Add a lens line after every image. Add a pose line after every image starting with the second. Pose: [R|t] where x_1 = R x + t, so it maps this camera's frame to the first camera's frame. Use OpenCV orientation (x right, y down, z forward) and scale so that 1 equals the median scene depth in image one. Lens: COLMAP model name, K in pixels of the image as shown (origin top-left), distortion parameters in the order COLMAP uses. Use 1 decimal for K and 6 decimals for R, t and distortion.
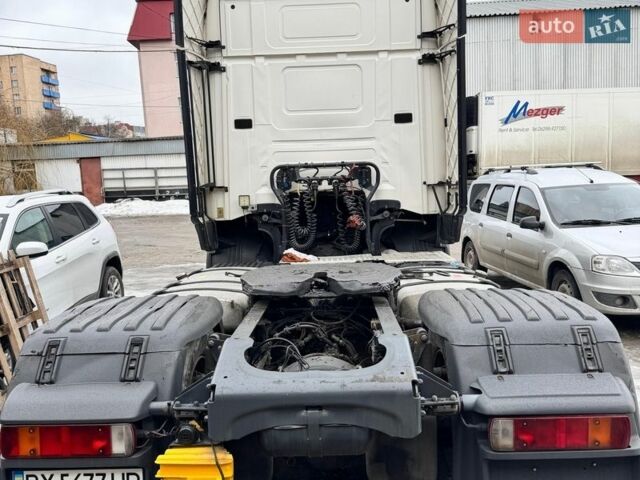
lens RADIAL K [[601.2, 0, 320.0], [0, 601.2, 240.0], [0, 0, 1]] dist [0.101991, -0.000723]
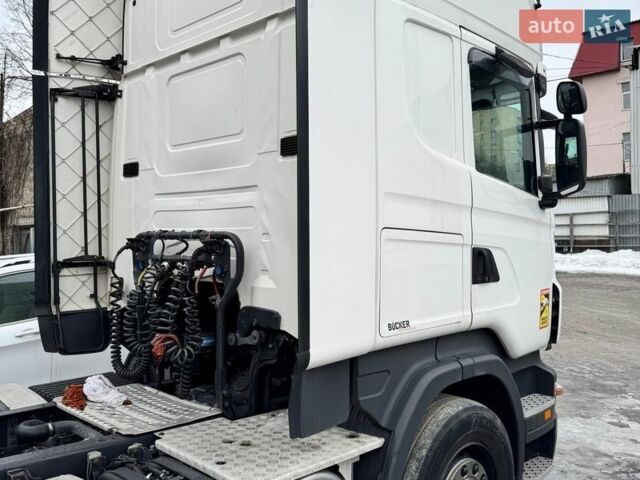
lens RADIAL K [[601.2, 0, 320.0], [0, 601.2, 240.0], [0, 0, 1]] dist [0.101991, -0.000723]
pose [[0.690381, 0.041387, -0.722261, 0.507293], [-0.090885, 0.995414, -0.029834, -0.113096], [0.717714, 0.086239, 0.690977, 0.688101]]
